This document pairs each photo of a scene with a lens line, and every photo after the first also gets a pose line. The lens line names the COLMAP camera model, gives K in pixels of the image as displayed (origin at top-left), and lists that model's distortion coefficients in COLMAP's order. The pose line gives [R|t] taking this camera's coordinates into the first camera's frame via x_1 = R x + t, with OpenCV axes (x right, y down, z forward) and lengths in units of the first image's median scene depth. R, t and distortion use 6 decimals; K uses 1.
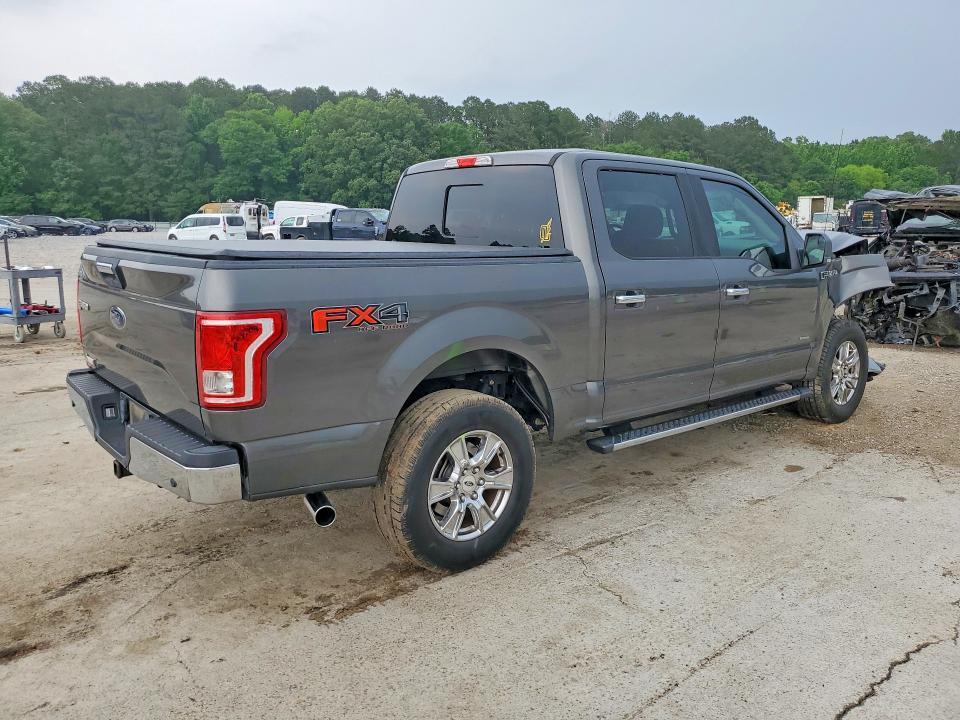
lens RADIAL K [[721.1, 0, 484.0], [0, 721.1, 360.7], [0, 0, 1]] dist [0.000880, -0.004242]
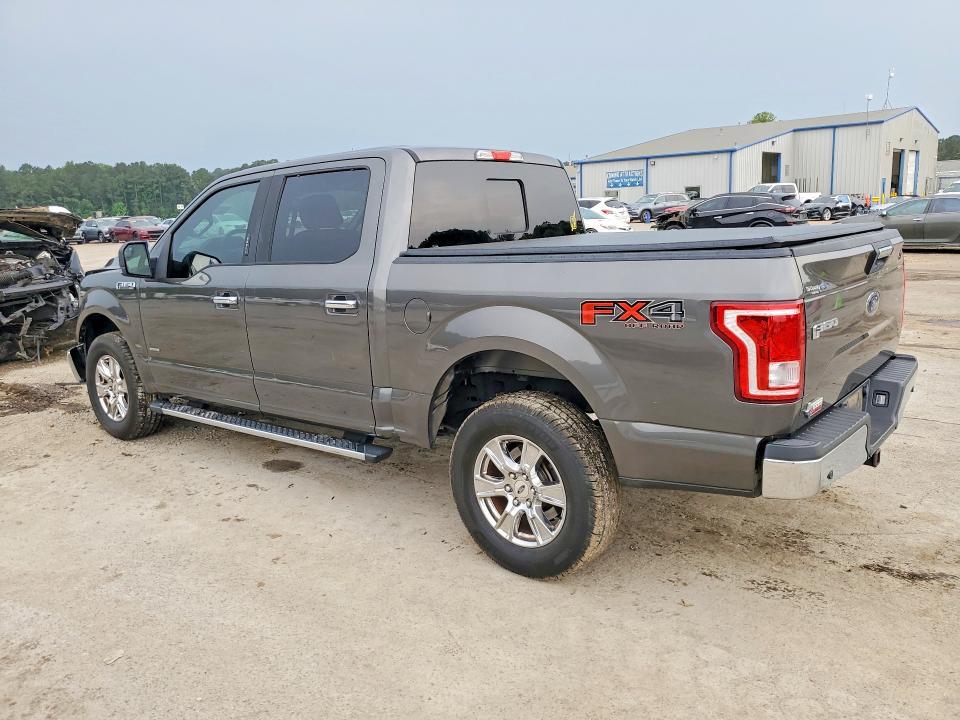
lens RADIAL K [[707.6, 0, 507.4], [0, 707.6, 374.1], [0, 0, 1]] dist [0.008584, 0.004768]
pose [[-0.170912, -0.204616, 0.963806, -1.117286], [0.215023, 0.946875, 0.239151, -0.250839], [-0.961537, 0.248114, -0.117835, 1.317962]]
